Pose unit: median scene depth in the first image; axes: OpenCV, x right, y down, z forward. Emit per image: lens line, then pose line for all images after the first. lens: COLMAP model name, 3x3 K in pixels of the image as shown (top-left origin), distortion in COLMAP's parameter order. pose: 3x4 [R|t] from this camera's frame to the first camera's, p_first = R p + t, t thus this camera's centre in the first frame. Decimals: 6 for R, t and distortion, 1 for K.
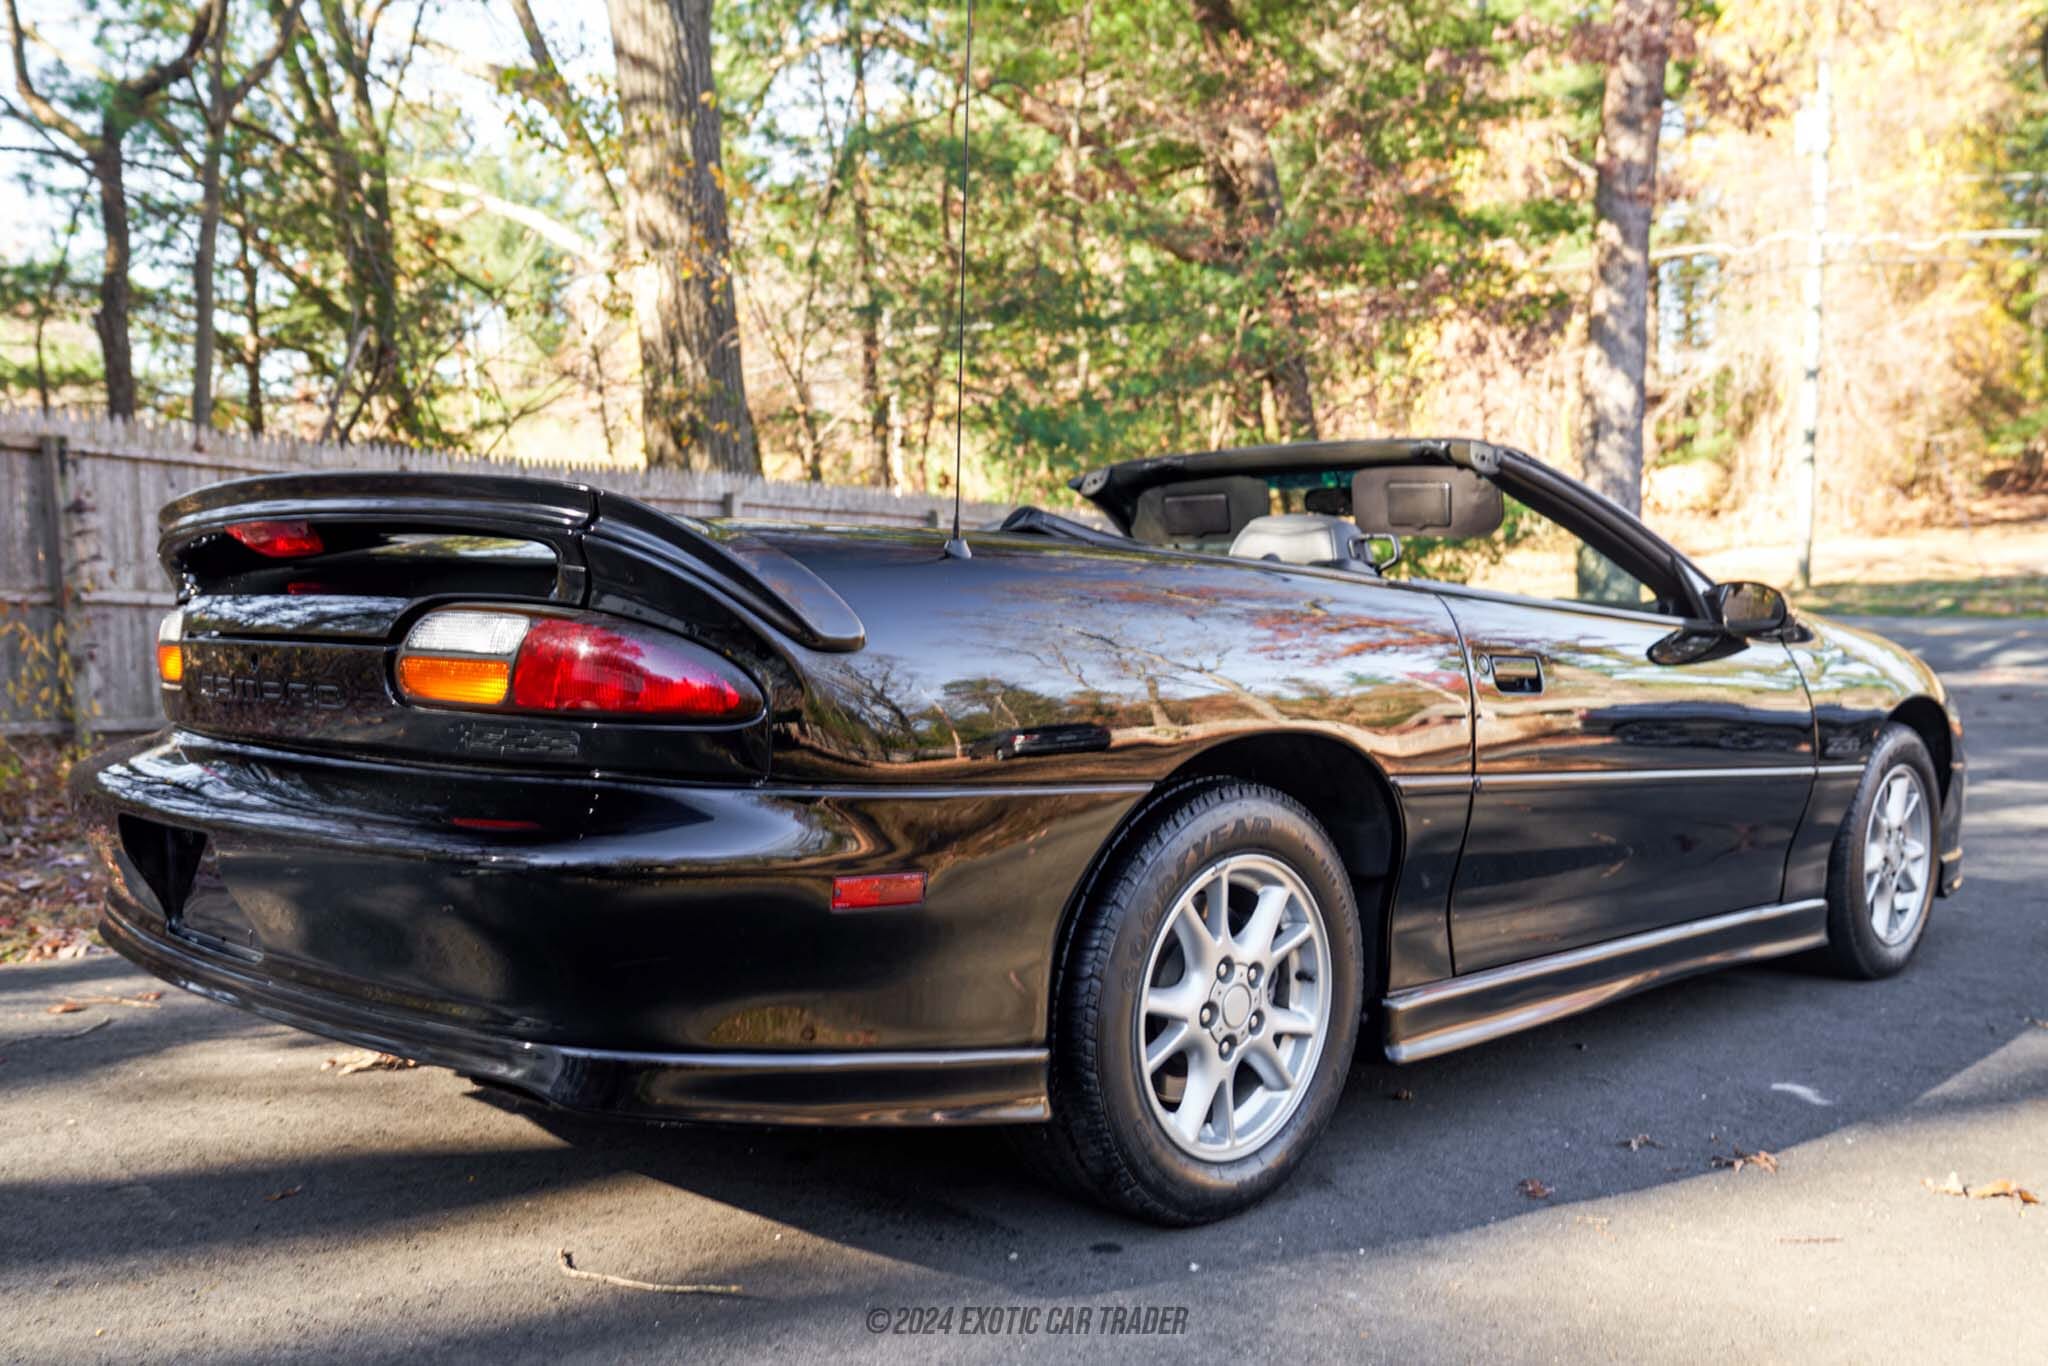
lens RADIAL K [[2106.6, 0, 1024.0], [0, 2106.6, 683.0], [0, 0, 1]] dist [0.005247, 0.000940]
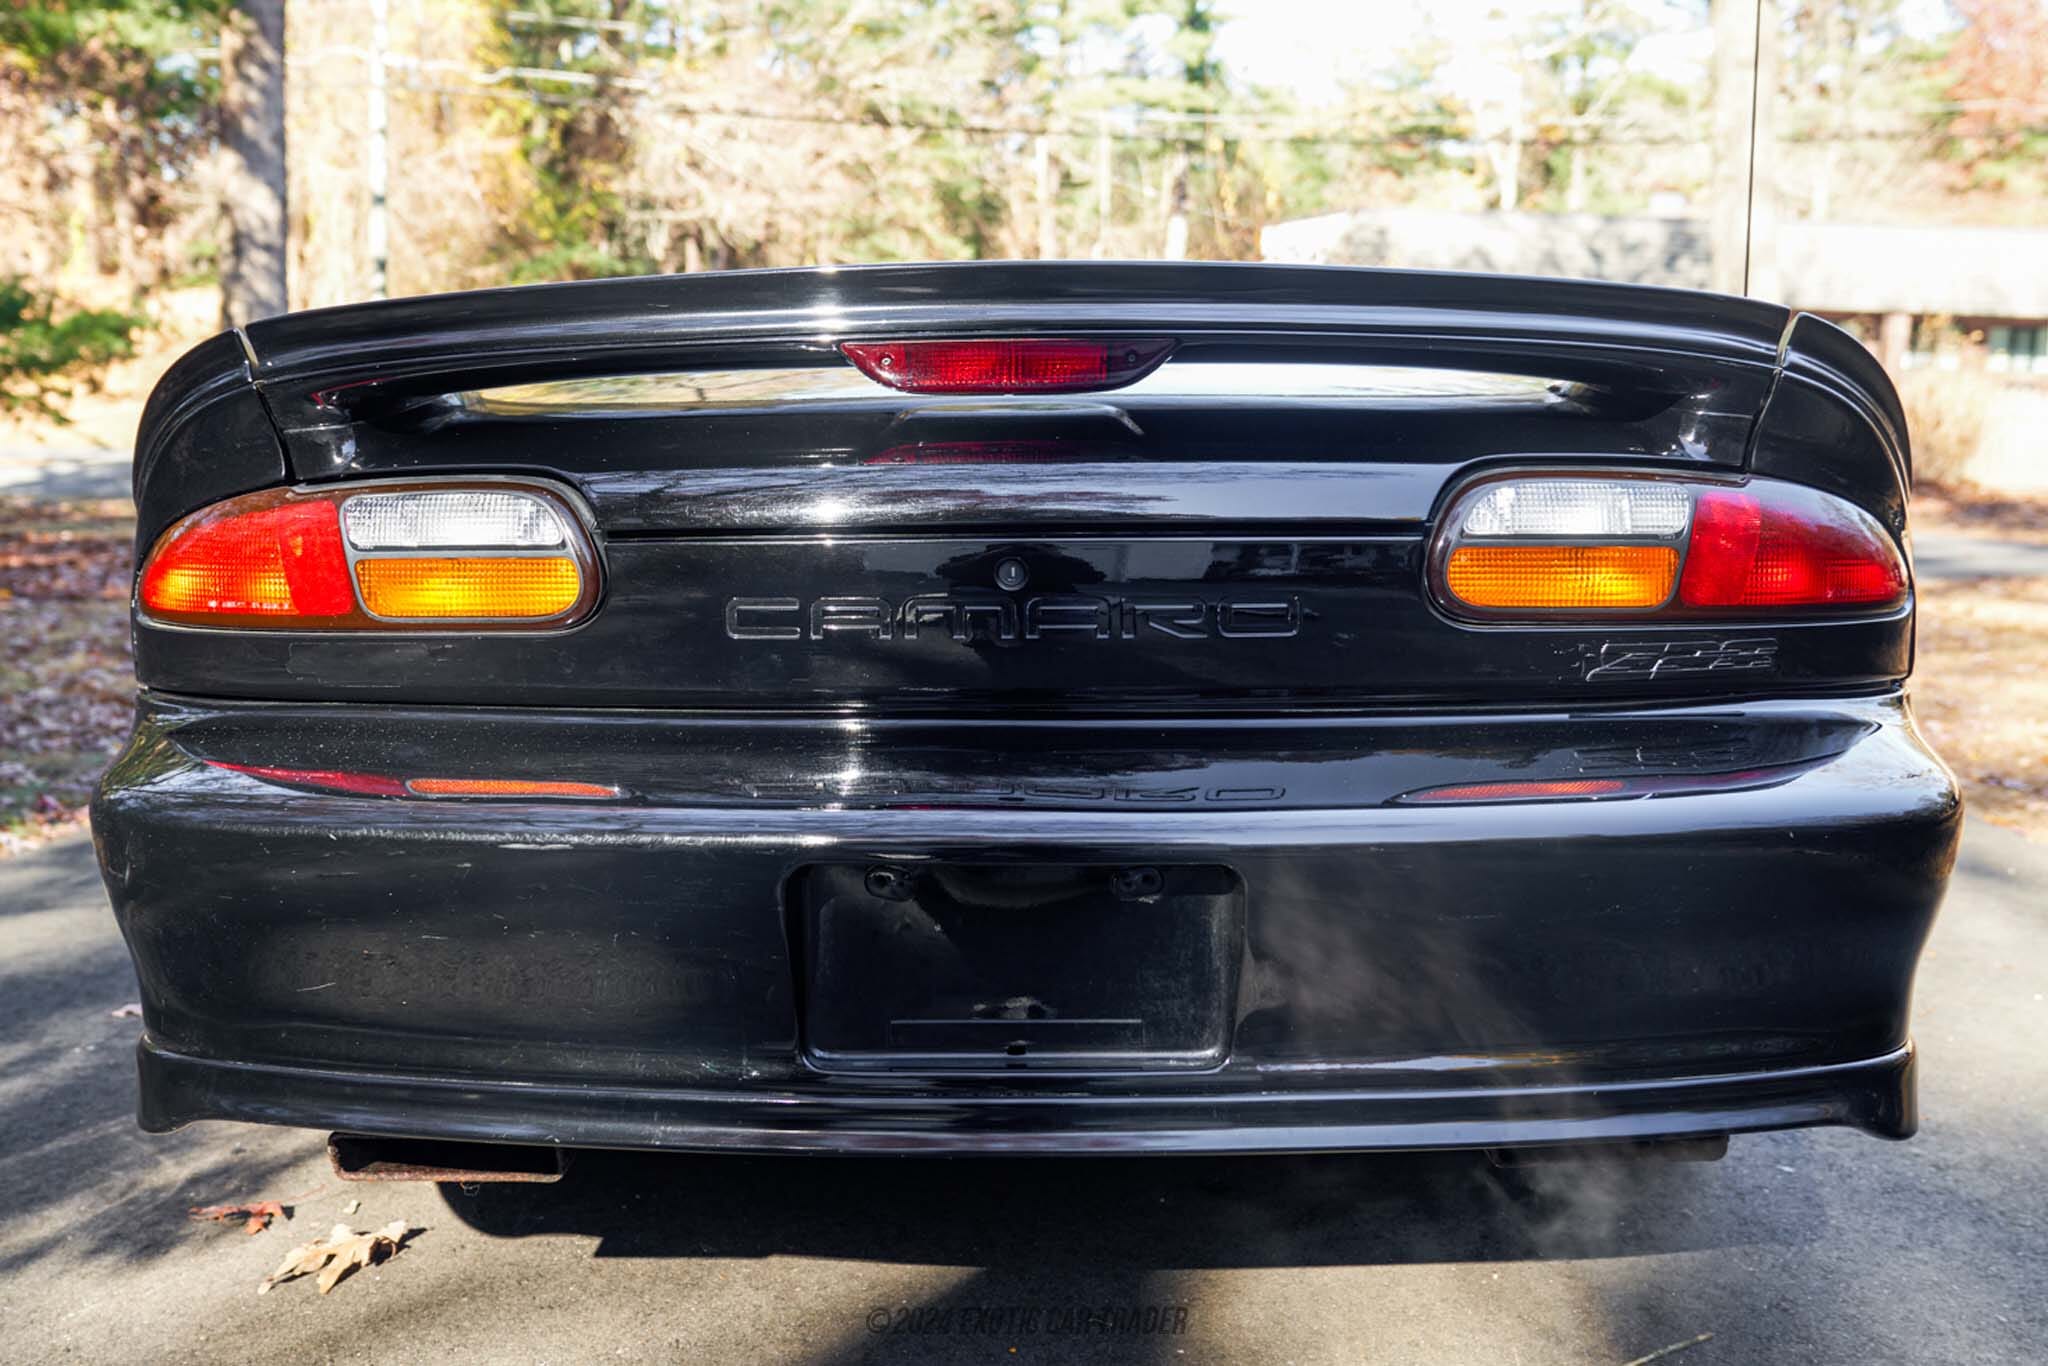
lens RADIAL K [[2106.6, 0, 1024.0], [0, 2106.6, 683.0], [0, 0, 1]] dist [0.005247, 0.000940]
pose [[0.662710, -0.095774, 0.742726, -0.189975], [0.037595, 0.994793, 0.094734, -0.007999], [-0.747931, -0.034858, 0.662860, 0.152676]]
